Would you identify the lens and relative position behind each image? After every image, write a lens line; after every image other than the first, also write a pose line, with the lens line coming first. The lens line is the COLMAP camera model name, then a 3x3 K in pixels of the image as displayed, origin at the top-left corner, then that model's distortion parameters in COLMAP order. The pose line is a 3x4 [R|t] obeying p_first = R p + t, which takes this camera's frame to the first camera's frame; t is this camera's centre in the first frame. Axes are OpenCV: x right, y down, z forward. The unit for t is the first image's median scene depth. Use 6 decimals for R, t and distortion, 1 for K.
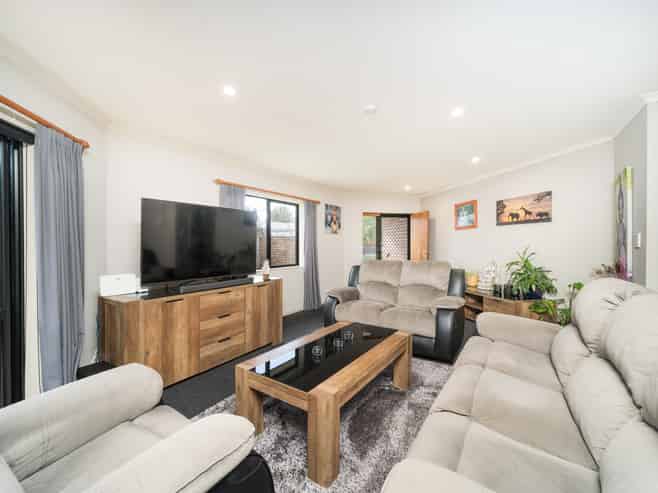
lens RADIAL K [[298.2, 0, 330.1], [0, 298.2, 247.6], [0, 0, 1]] dist [0.001825, -0.000171]
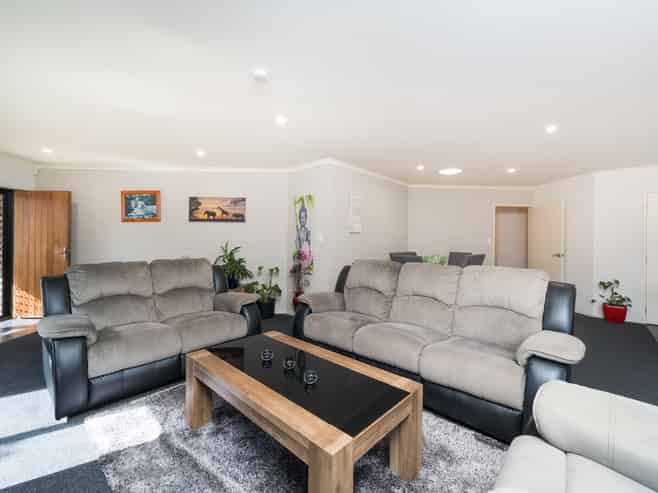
lens RADIAL K [[298.2, 0, 330.0], [0, 298.2, 244.1], [0, 0, 1]] dist [0.001825, -0.000171]
pose [[0.122336, -0.022747, 0.992228, -0.423931], [0.005498, 0.999738, 0.022241, -0.017502], [-0.992474, 0.002735, 0.122428, 0.440860]]
